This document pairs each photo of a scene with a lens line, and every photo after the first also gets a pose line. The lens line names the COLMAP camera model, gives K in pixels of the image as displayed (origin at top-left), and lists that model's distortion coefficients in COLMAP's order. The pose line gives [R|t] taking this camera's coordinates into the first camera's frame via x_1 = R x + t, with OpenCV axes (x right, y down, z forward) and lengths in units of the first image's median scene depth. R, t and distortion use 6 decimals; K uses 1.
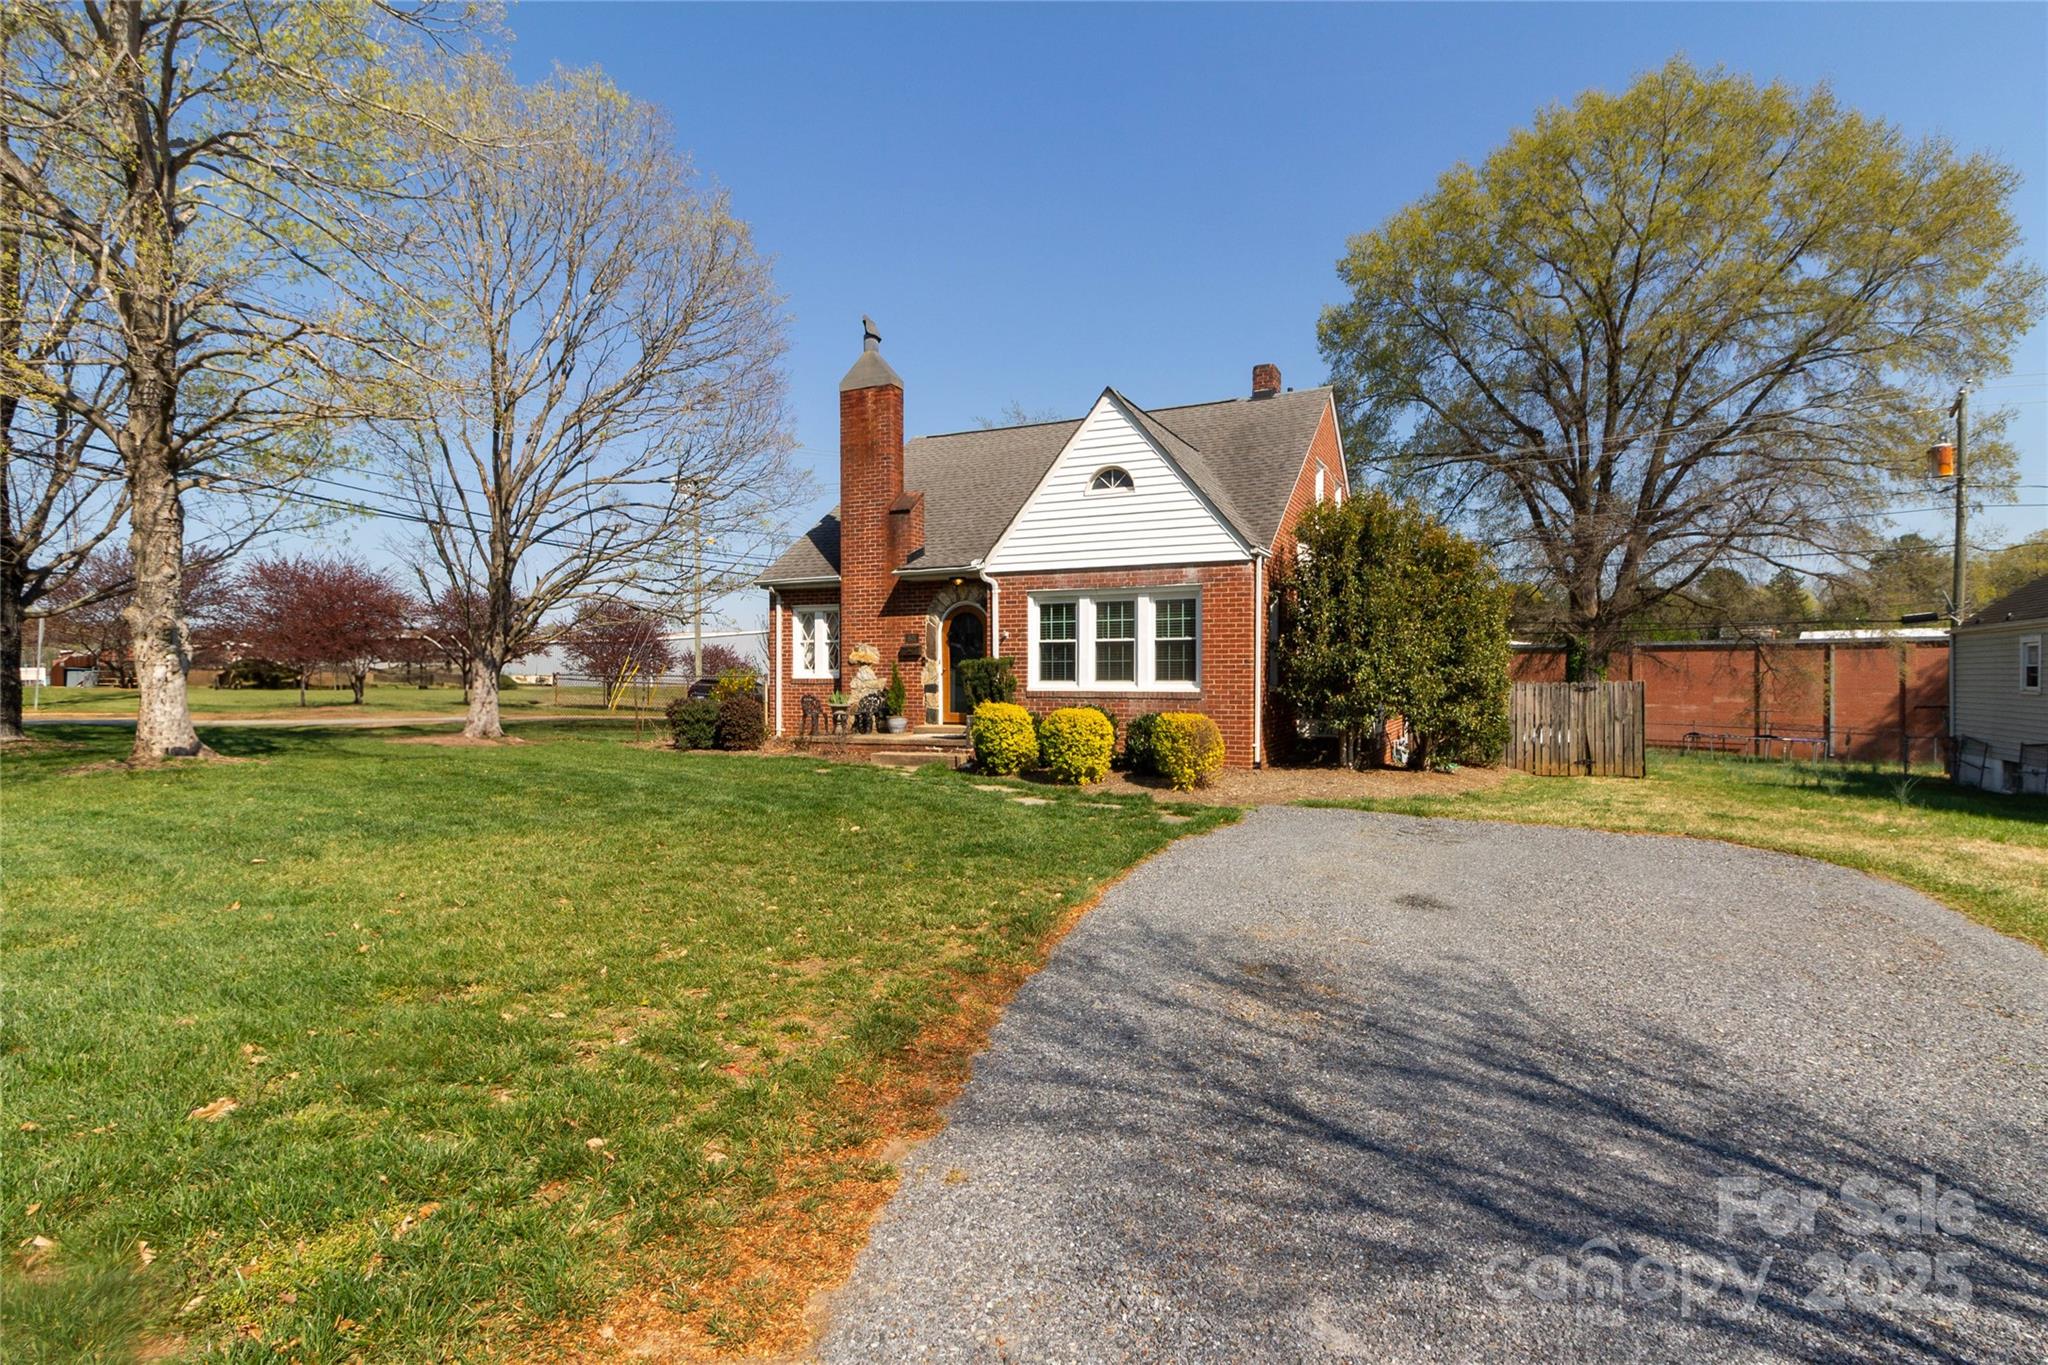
lens RADIAL K [[987.2, 0, 1025.4], [0, 987.2, 678.0], [0, 0, 1]] dist [-0.001046, -0.000092]
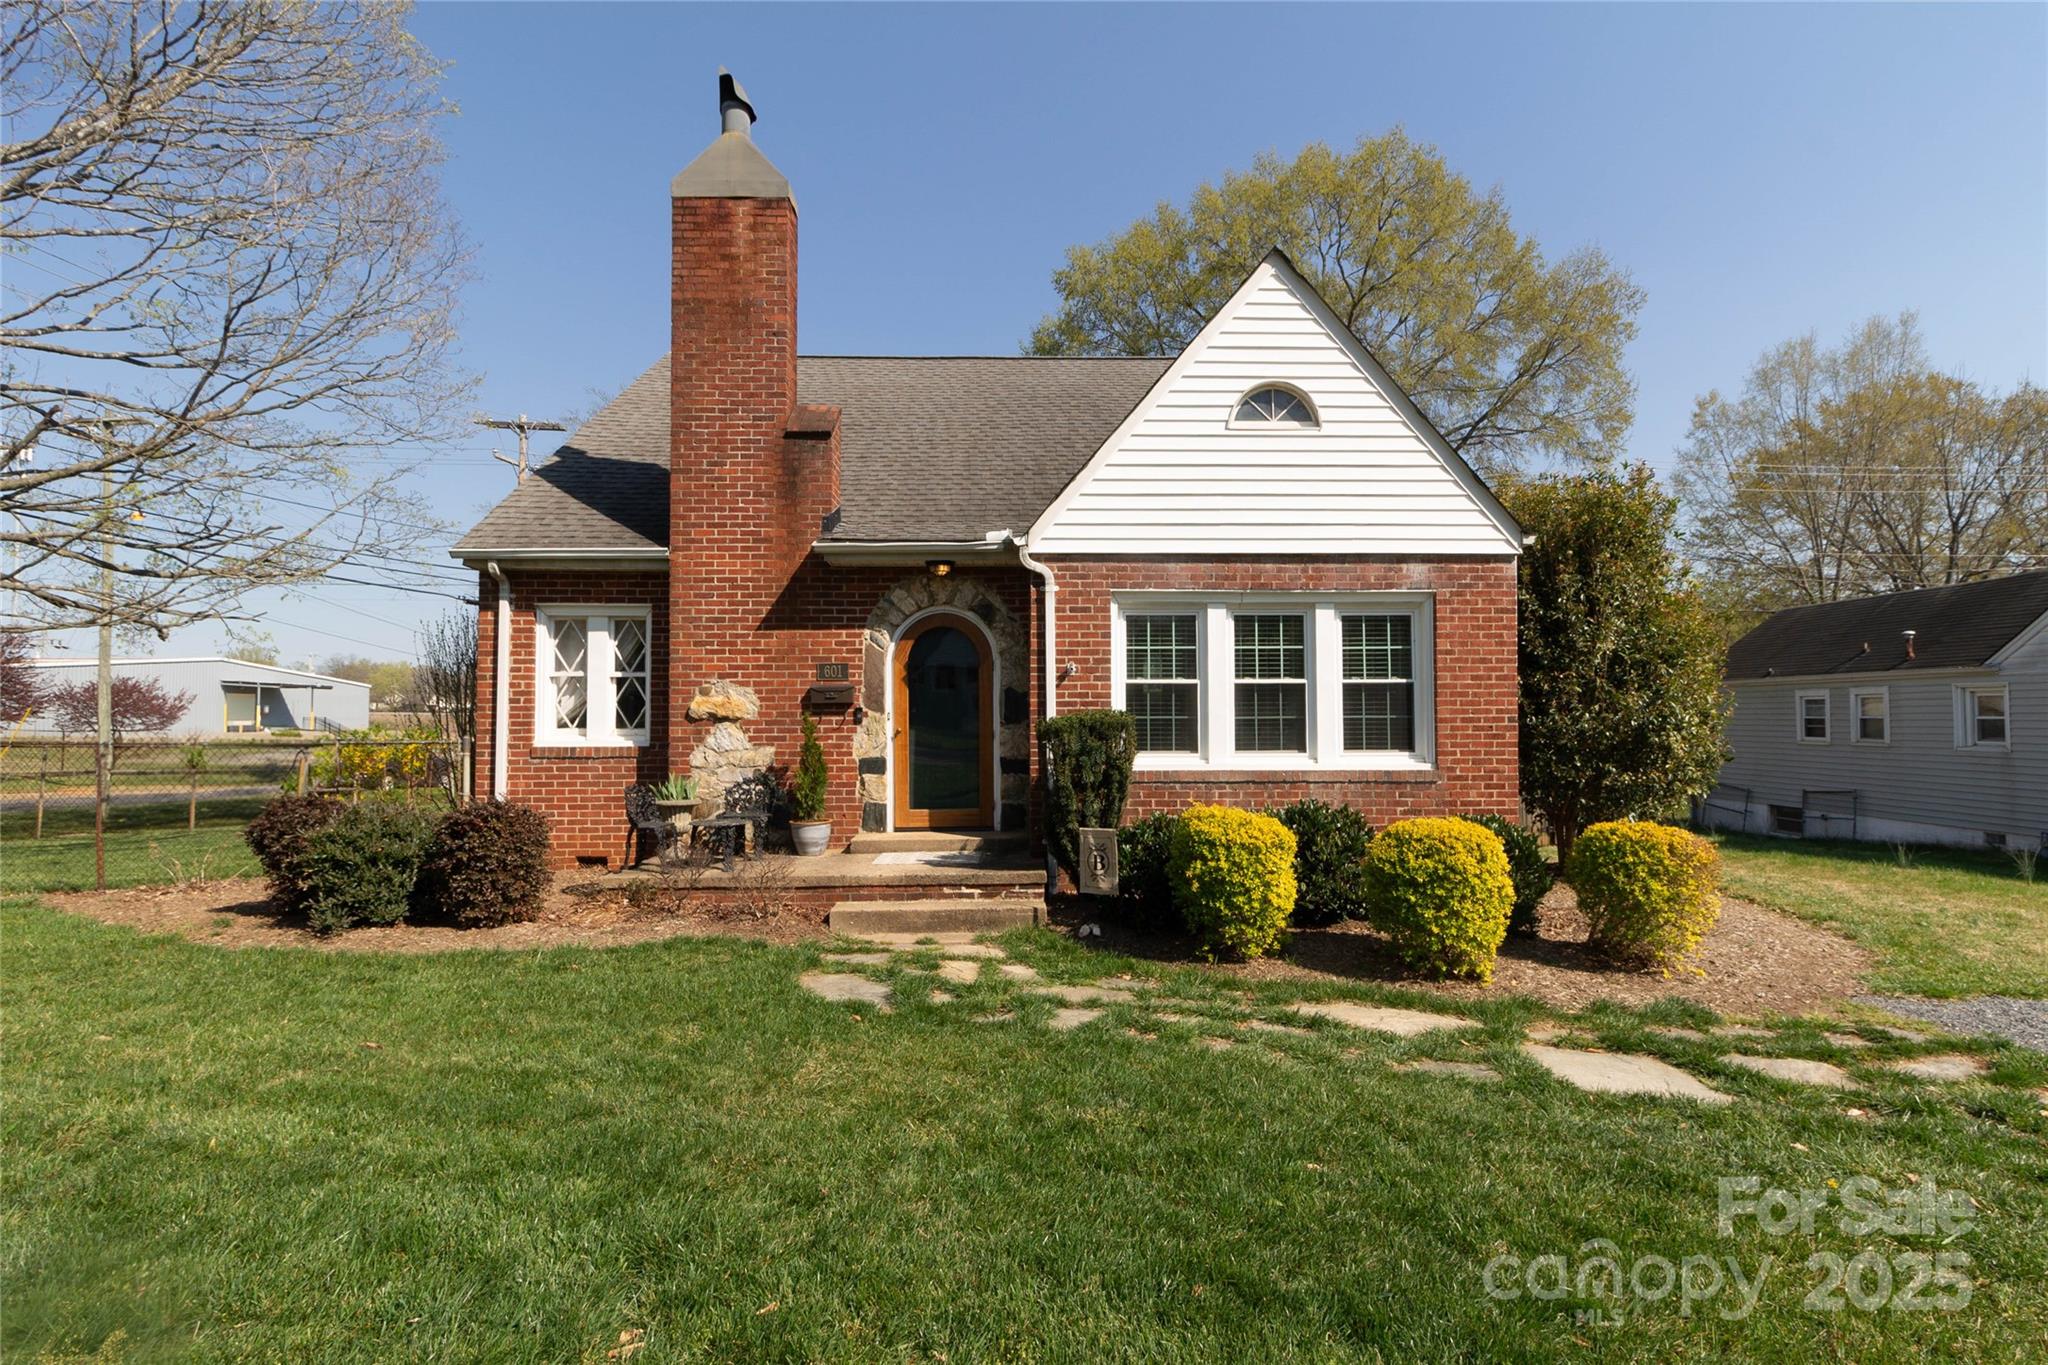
lens RADIAL K [[987.2, 0, 1034.3], [0, 987.2, 681.5], [0, 0, 1]] dist [-0.001046, -0.000092]
pose [[0.890081, 0.015304, 0.455545, -0.263483], [0.002133, 0.999285, -0.037737, -0.014763], [-0.455797, 0.034560, 0.889413, 0.481096]]
